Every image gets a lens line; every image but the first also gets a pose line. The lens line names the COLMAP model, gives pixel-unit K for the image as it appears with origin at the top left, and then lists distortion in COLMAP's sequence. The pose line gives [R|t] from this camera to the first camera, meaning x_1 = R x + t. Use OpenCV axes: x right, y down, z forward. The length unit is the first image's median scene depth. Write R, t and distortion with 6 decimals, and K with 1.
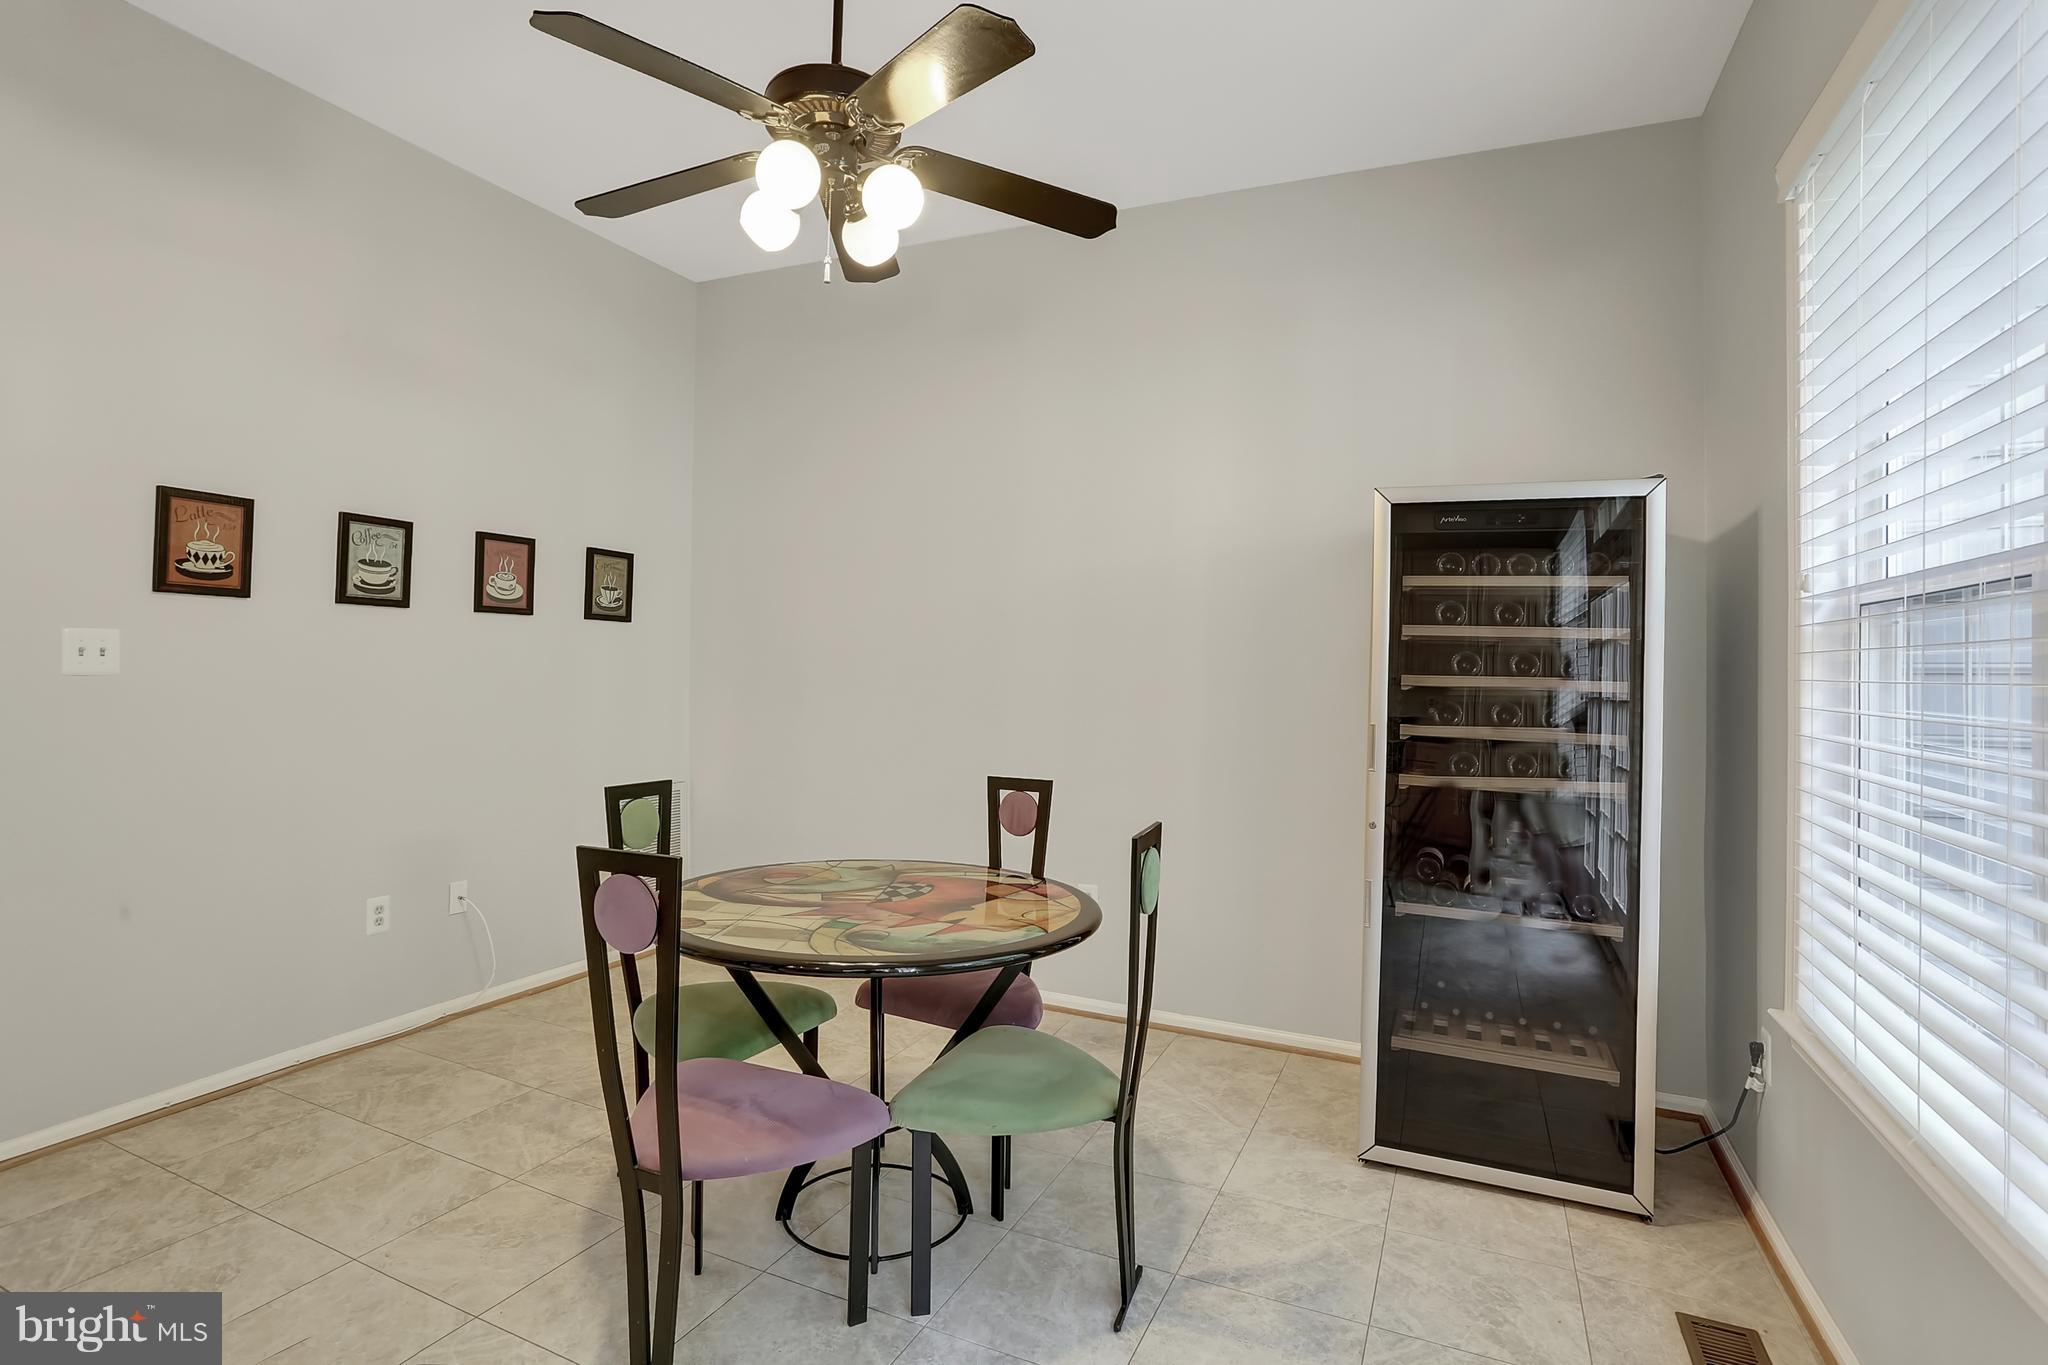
lens RADIAL K [[1036.8, 0, 1024.1], [0, 1036.8, 659.2], [0, 0, 1]] dist [-0.025416, 0.000834]
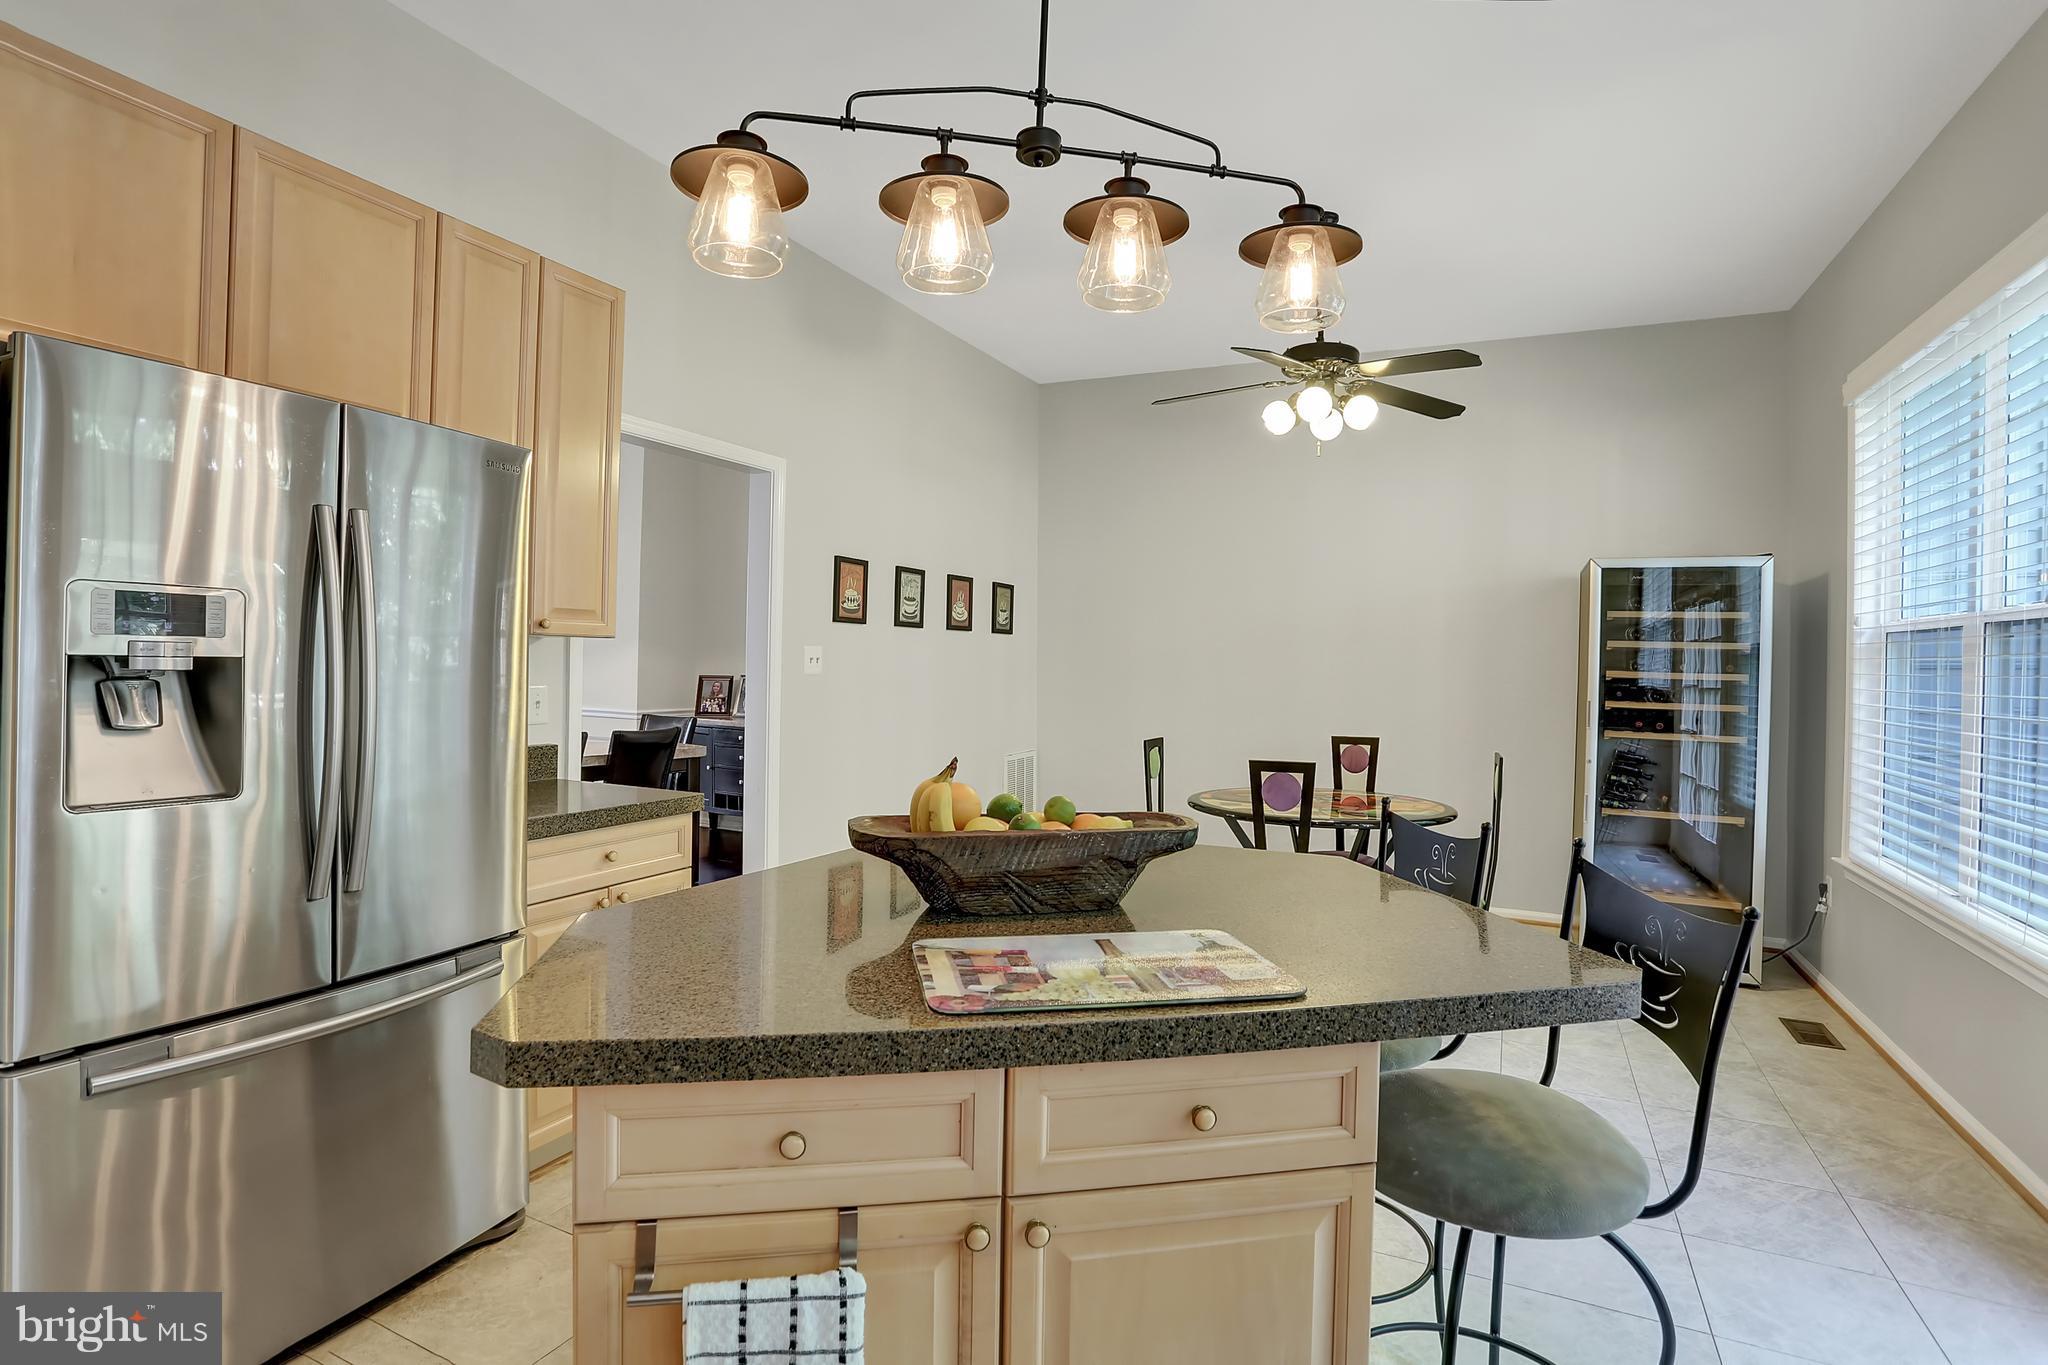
lens RADIAL K [[1023.1, 0, 1021.1], [0, 1023.1, 675.3], [0, 0, 1]] dist [-0.056596, 0.017622]
pose [[0.998983, -0.002641, -0.045007, -0.459832], [0.003870, 0.999621, 0.027239, -0.024677], [0.044918, -0.027386, 0.998615, -0.595904]]
